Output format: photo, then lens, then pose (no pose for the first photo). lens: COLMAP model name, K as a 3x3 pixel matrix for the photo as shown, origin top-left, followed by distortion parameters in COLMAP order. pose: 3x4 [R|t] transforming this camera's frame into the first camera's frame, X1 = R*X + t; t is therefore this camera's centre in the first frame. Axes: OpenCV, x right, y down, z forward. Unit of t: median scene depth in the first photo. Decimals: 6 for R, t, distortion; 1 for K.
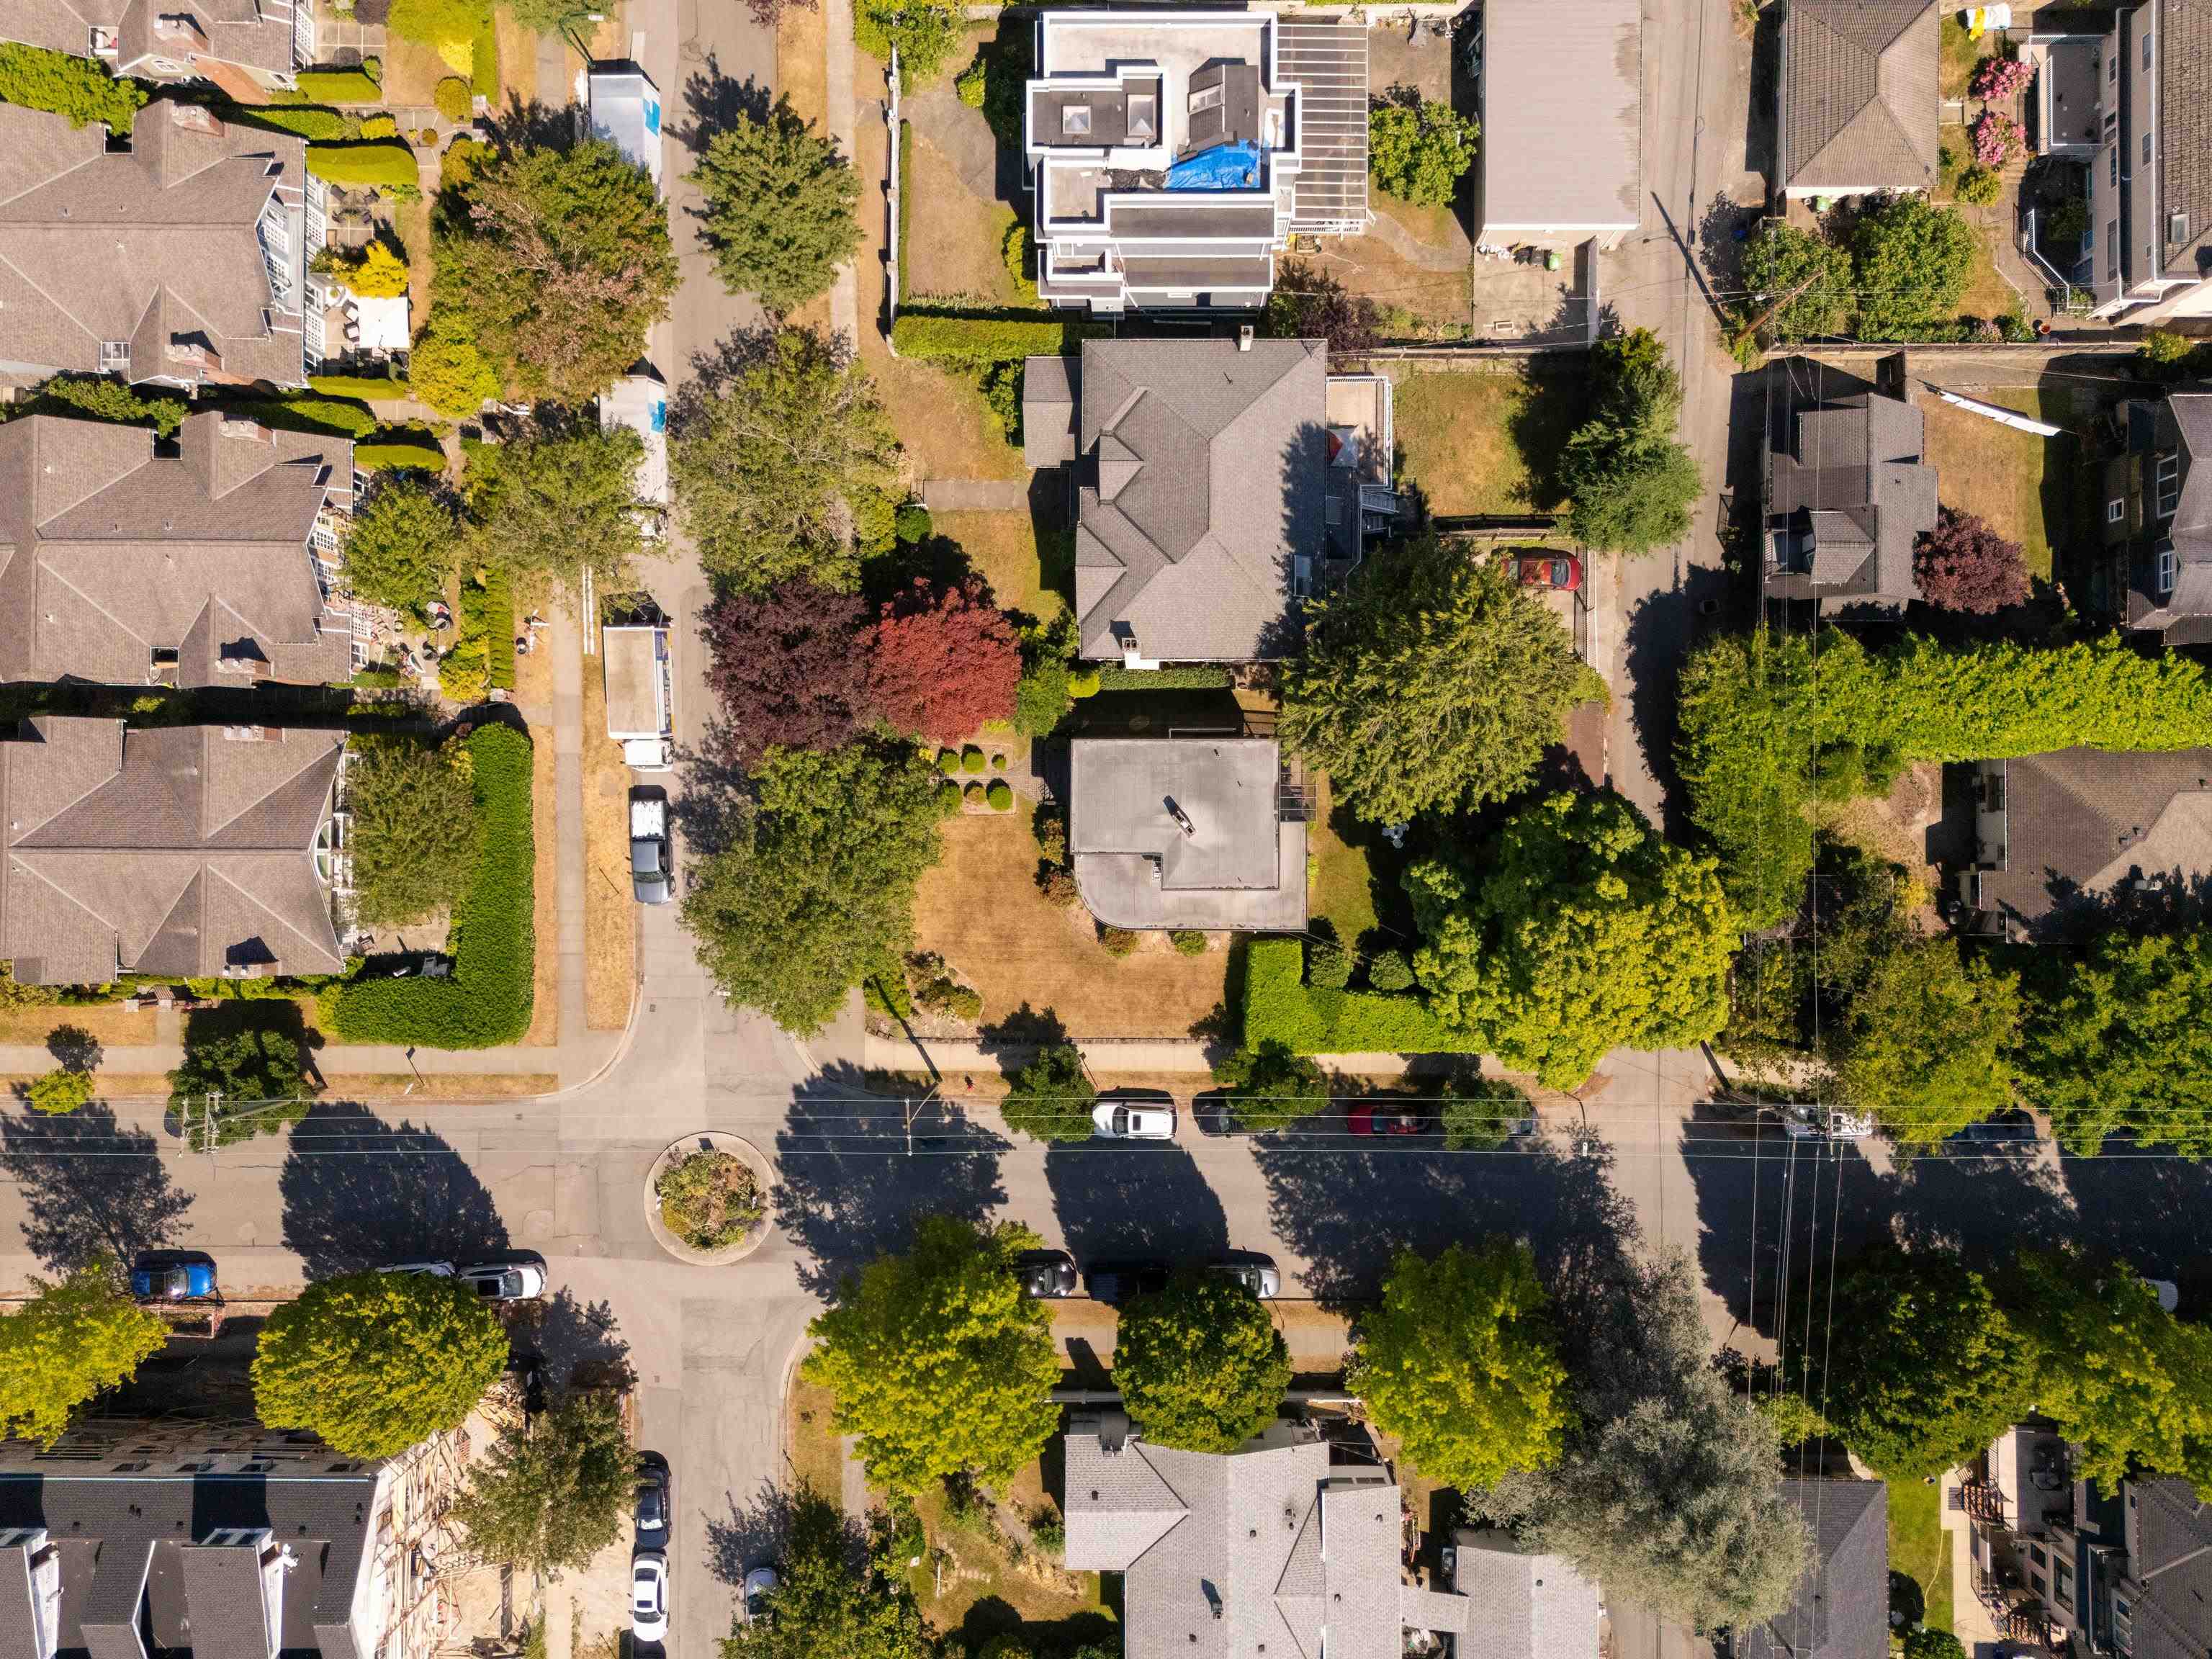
lens RADIAL K [[1554.3, 0, 1082.4], [0, 1554.3, 824.5], [0, 0, 1]] dist [0.057935, -0.001953]
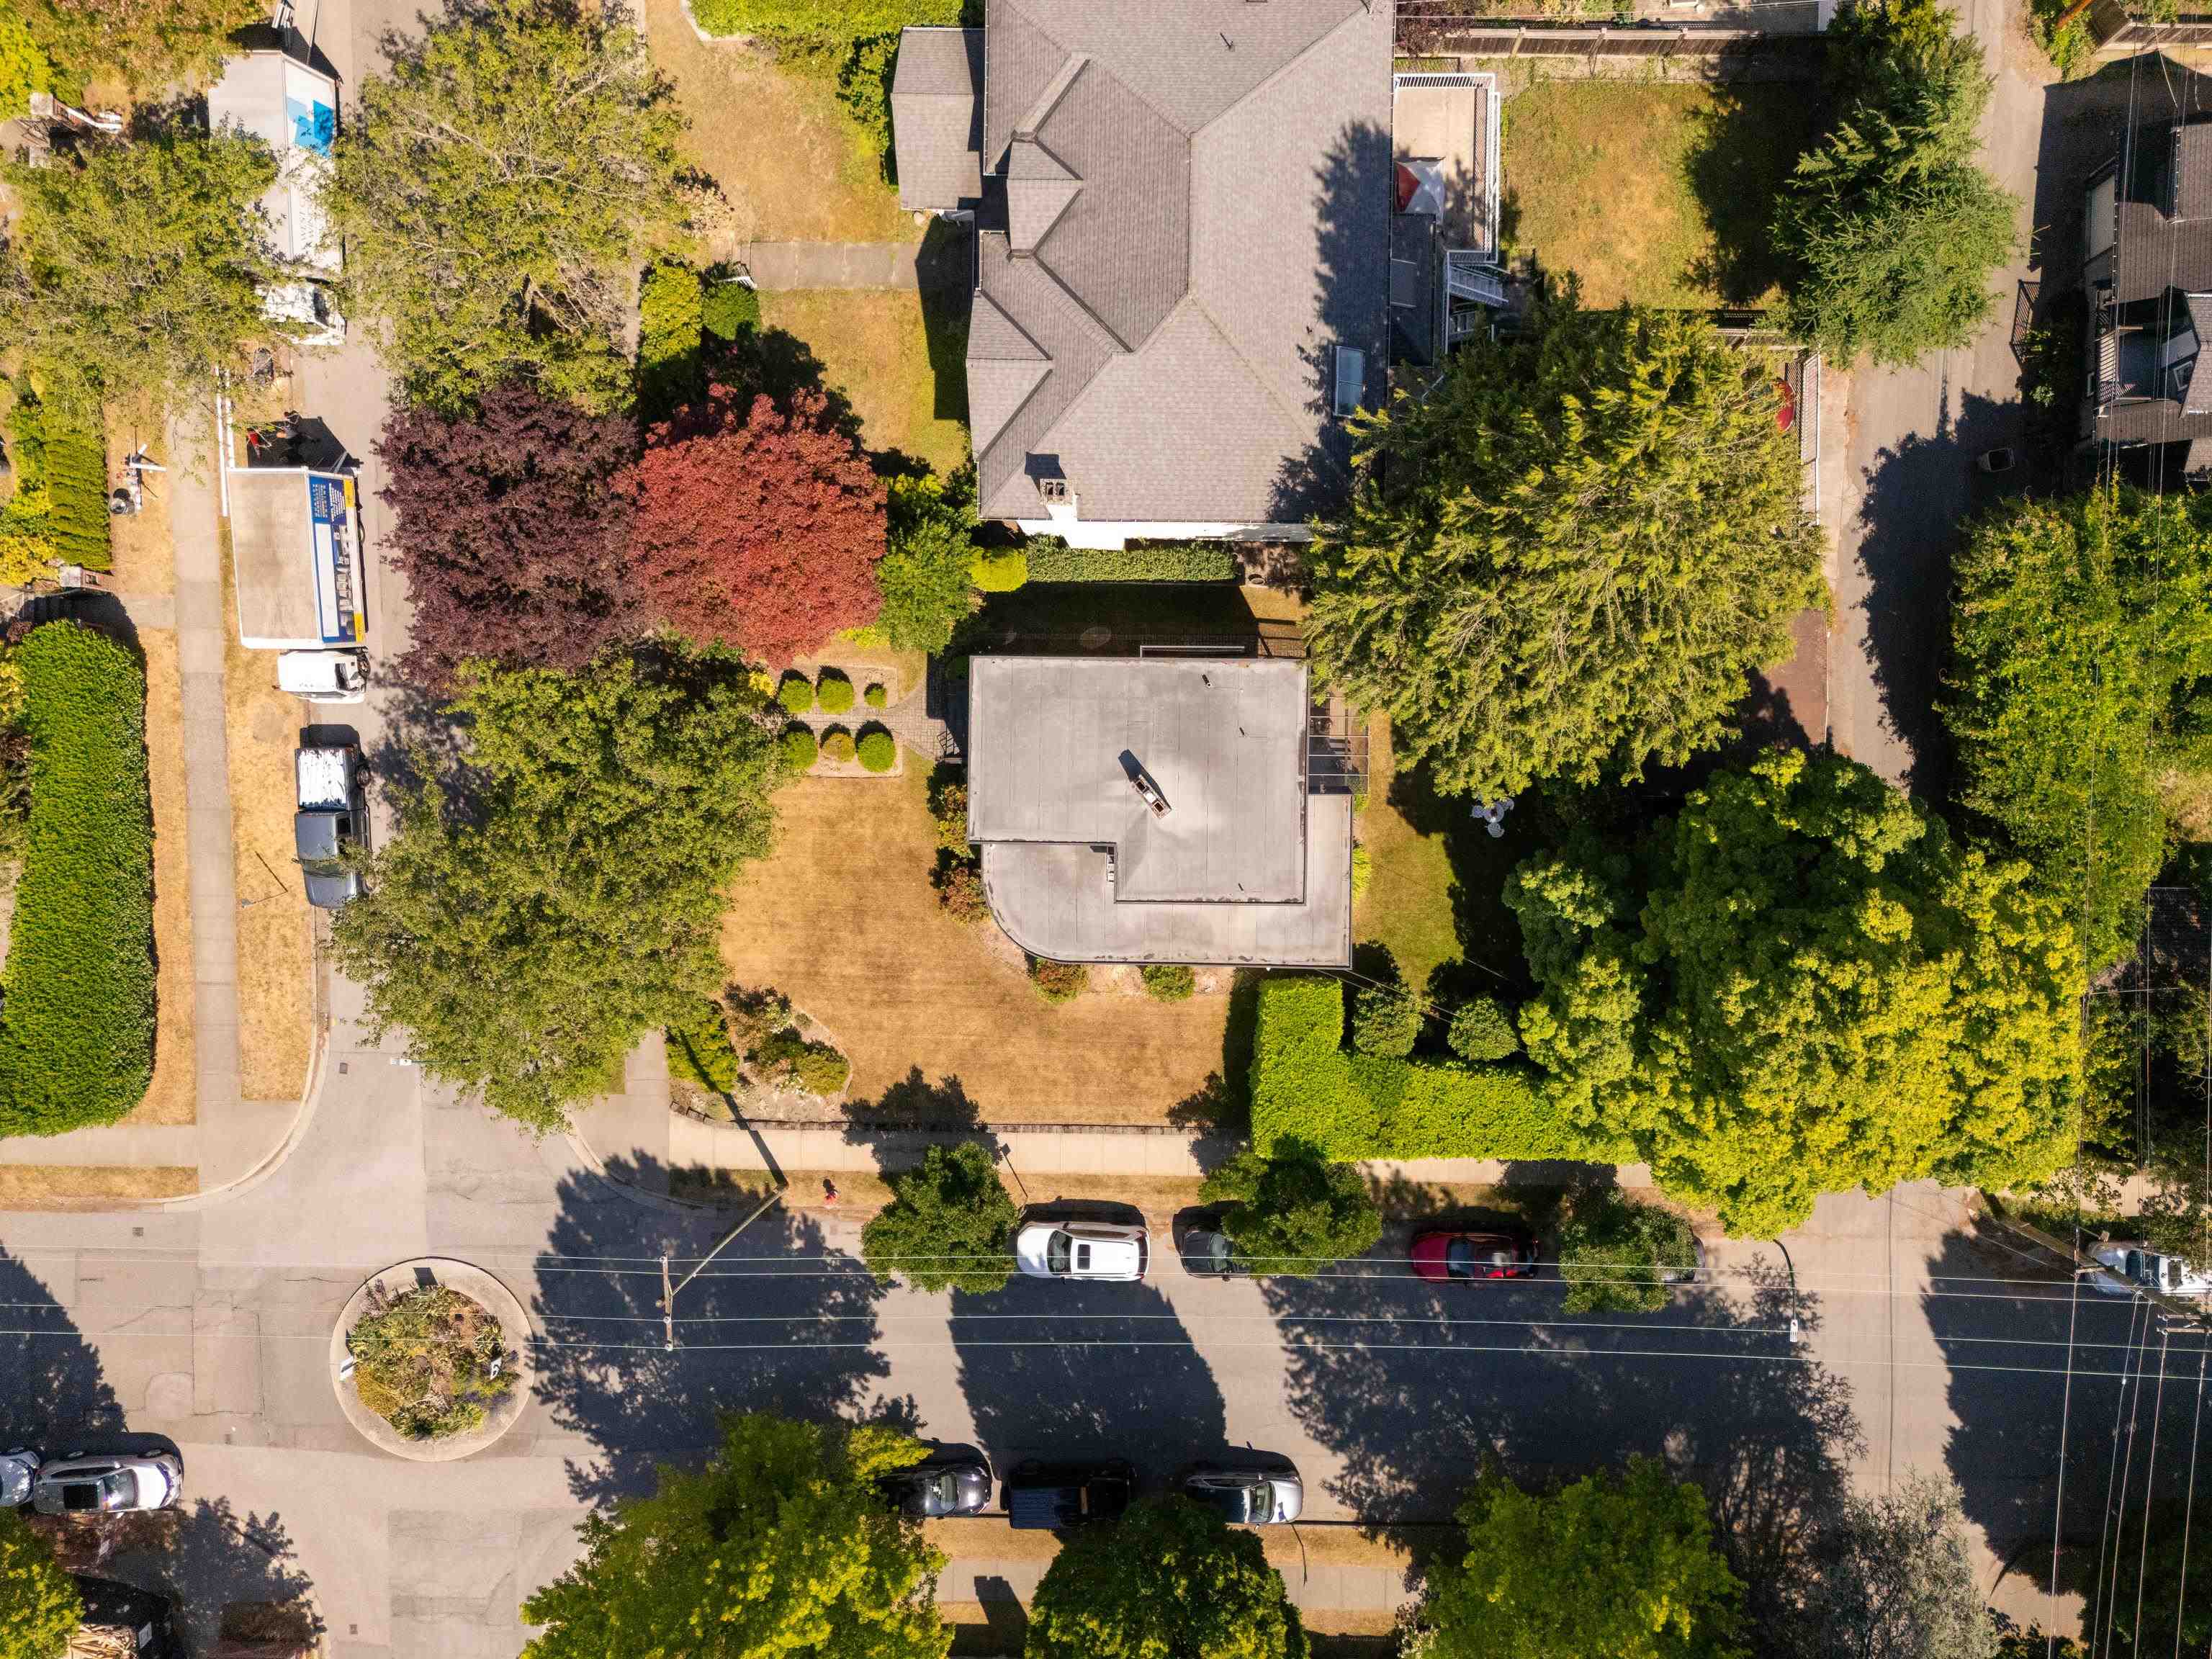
lens RADIAL K [[1787.9, 0, 1106.0], [0, 1787.9, 829.5], [0, 0, 1]] dist [0.044352, -0.007118]
pose [[0.999920, 0.012151, -0.003434, 0.046527], [-0.012073, 0.999688, 0.021863, -0.002124], [0.003698, -0.021820, 0.999755, 0.273333]]
